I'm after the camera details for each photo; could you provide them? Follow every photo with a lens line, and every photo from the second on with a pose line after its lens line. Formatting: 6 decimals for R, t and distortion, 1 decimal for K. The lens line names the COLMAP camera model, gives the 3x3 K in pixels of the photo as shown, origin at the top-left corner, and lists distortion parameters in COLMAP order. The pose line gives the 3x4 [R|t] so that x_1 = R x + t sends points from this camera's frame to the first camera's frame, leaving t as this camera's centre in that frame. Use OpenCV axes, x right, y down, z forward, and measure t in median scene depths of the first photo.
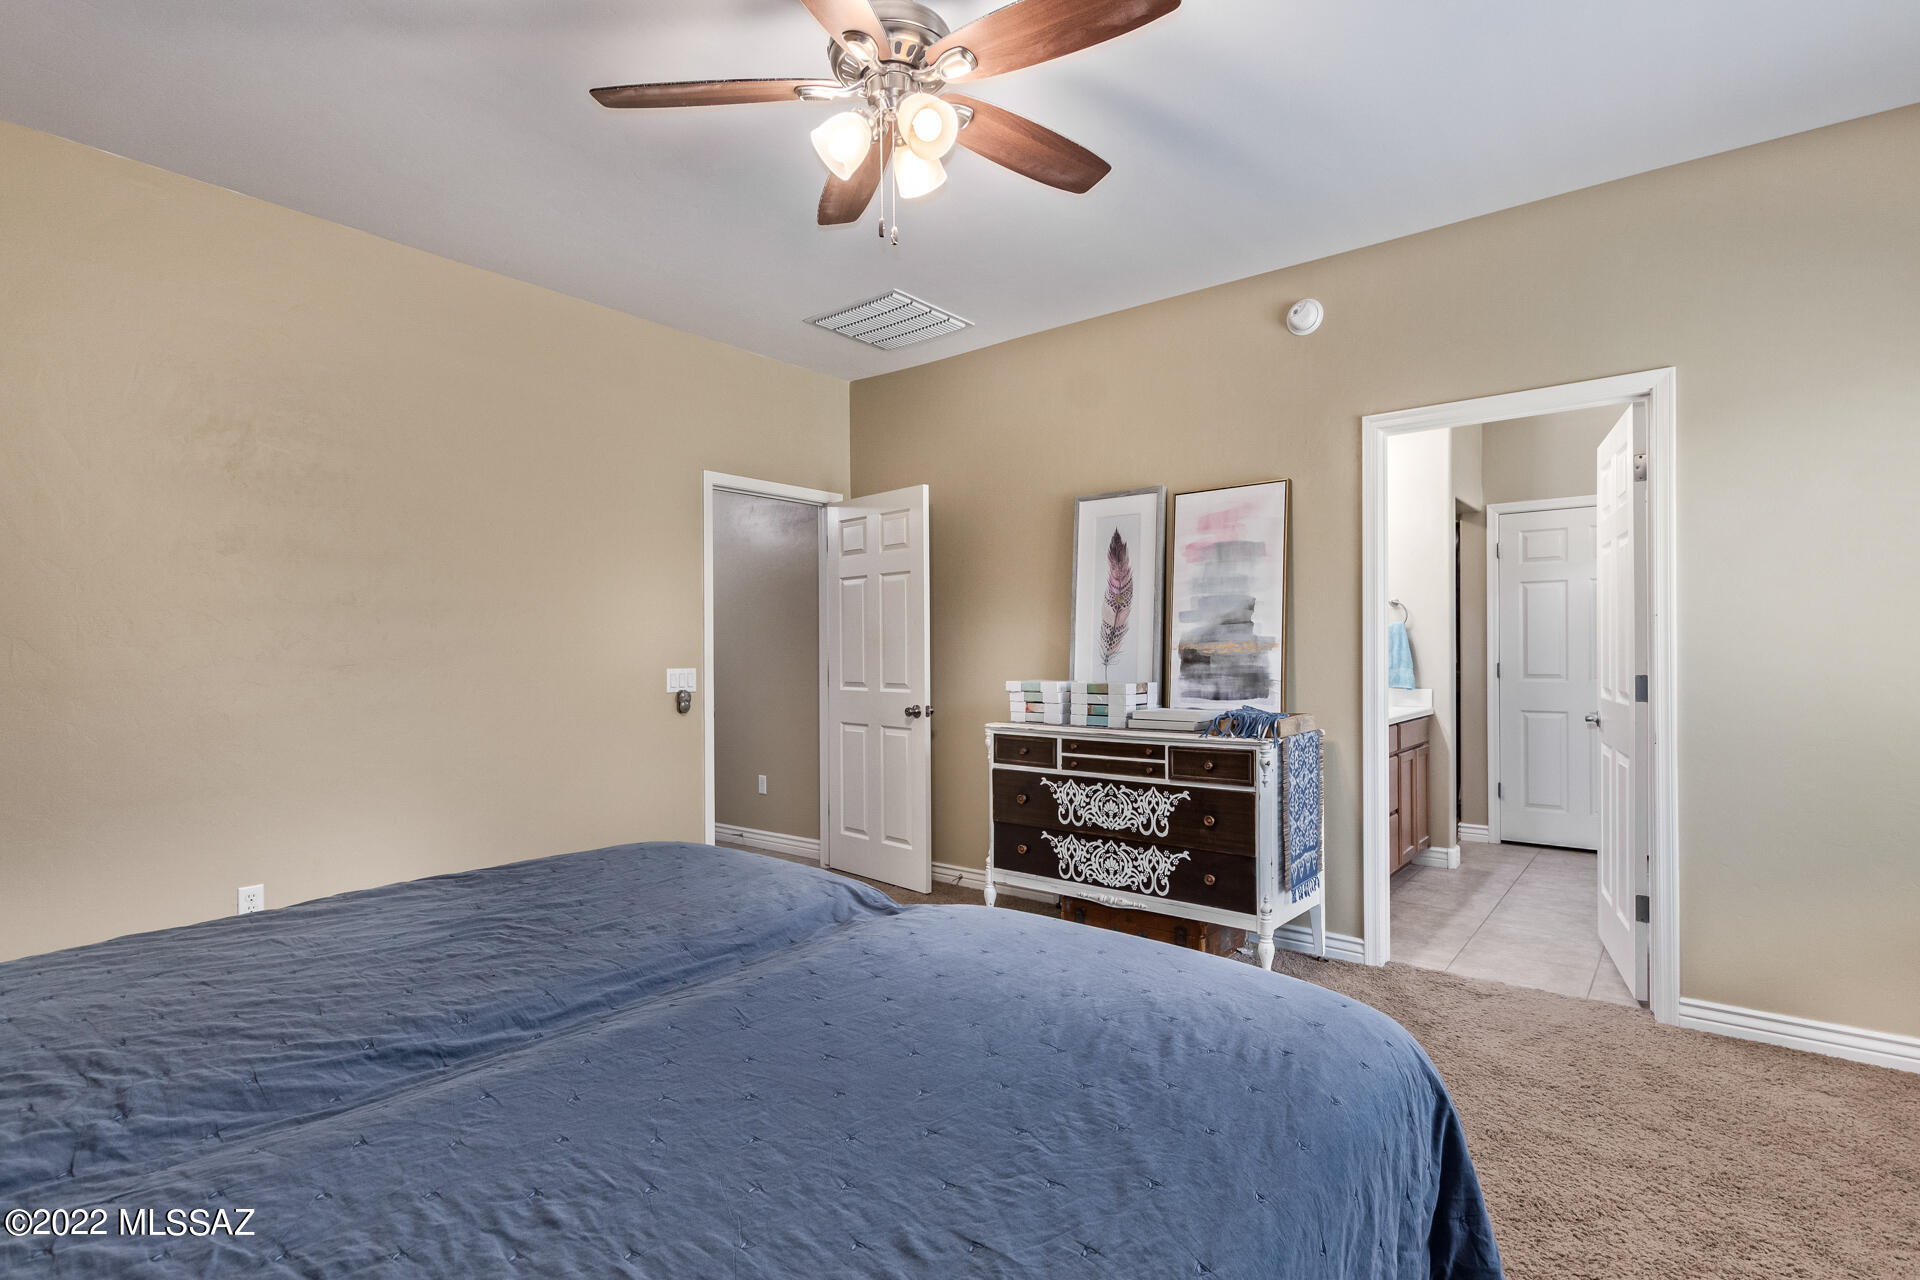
lens RADIAL K [[942.6, 0, 963.3], [0, 942.6, 638.0], [0, 0, 1]] dist [0.015188, -0.002332]
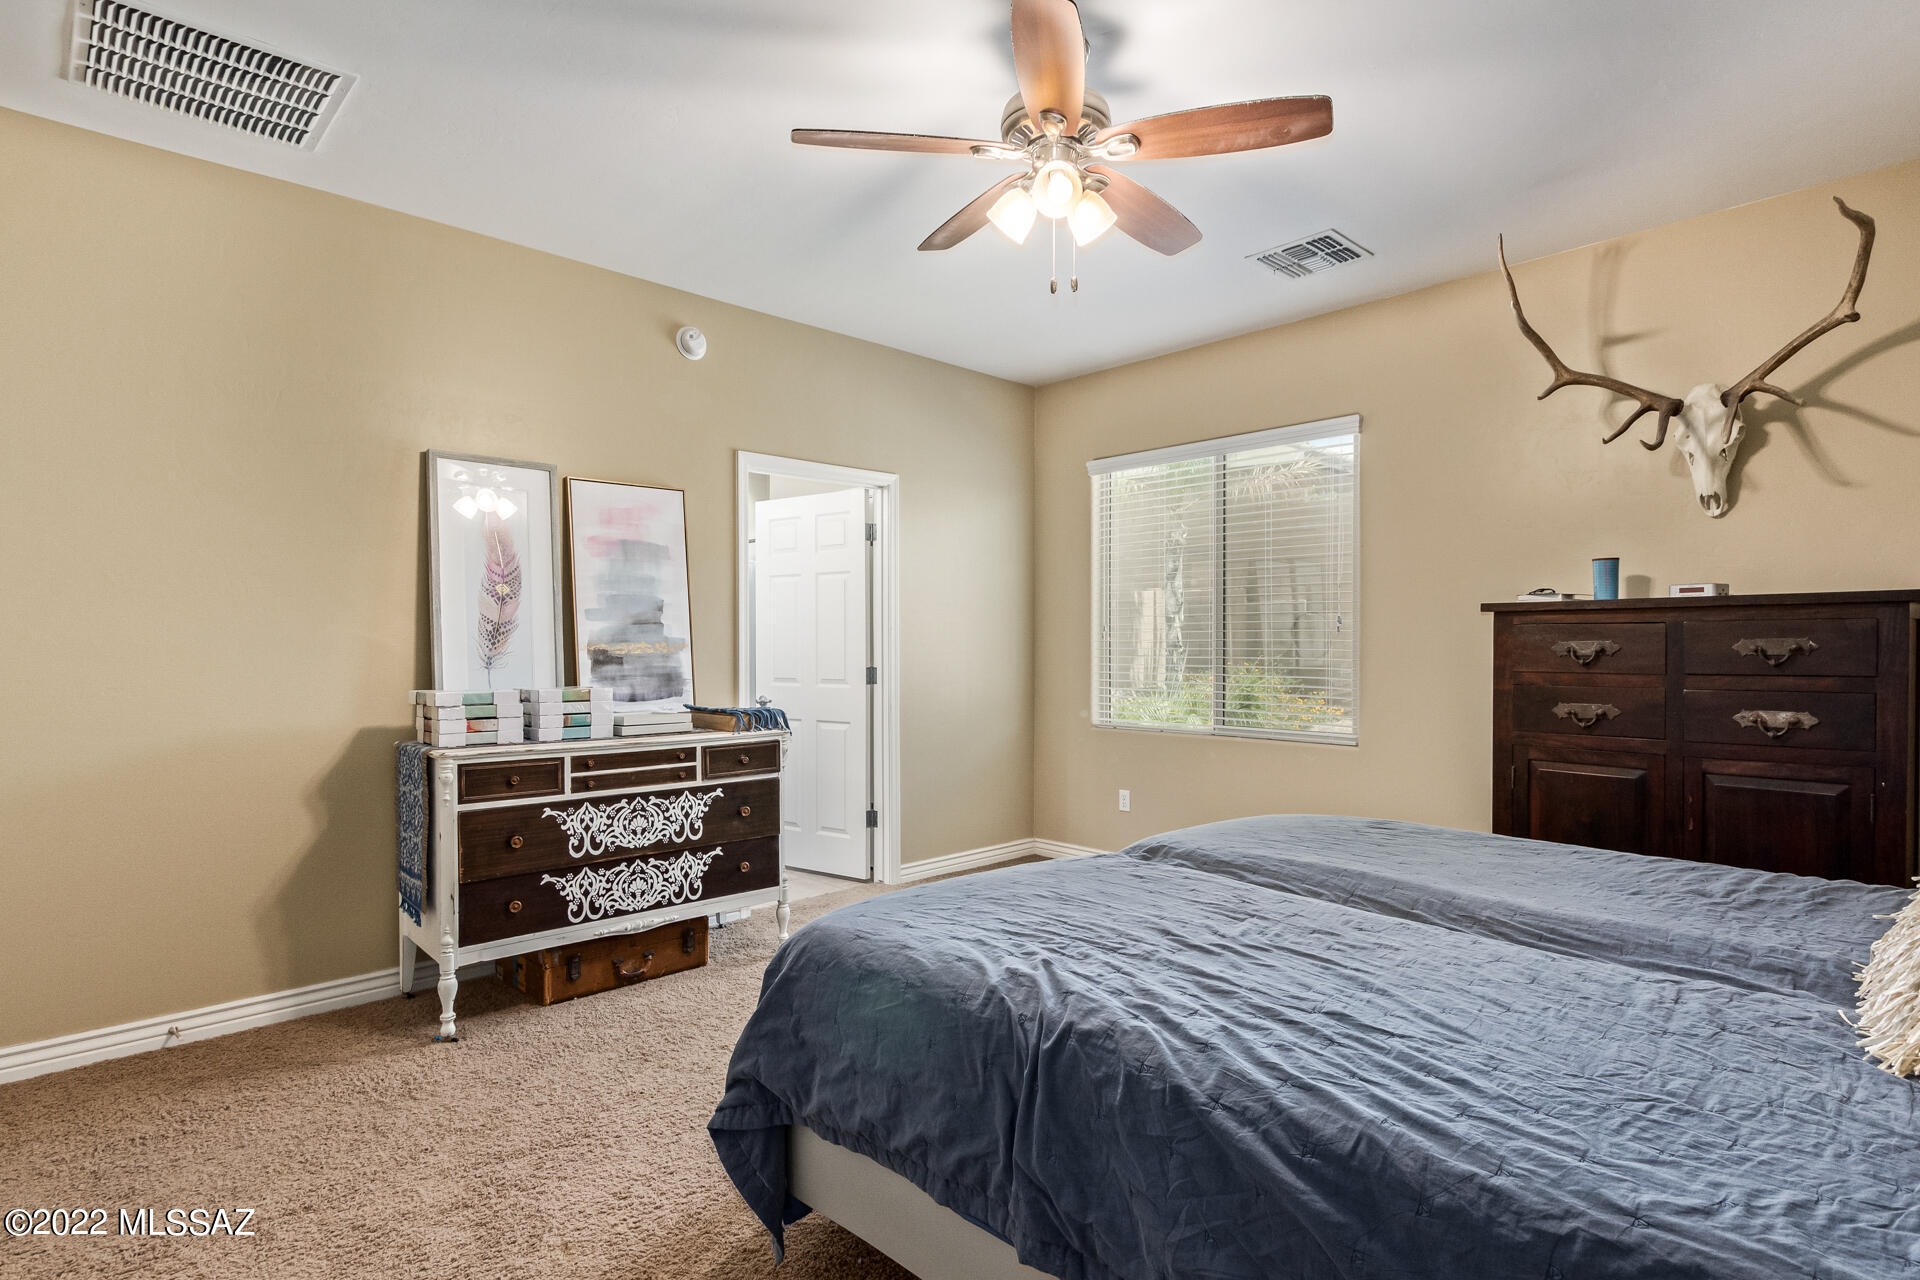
lens RADIAL K [[942.6, 0, 956.7], [0, 942.6, 650.4], [0, 0, 1]] dist [0.015188, -0.002332]
pose [[0.155526, 0.003101, 0.987827, -0.677291], [-0.012658, 0.999919, -0.001146, 0.009961], [-0.987751, -0.012326, 0.155553, 0.543672]]
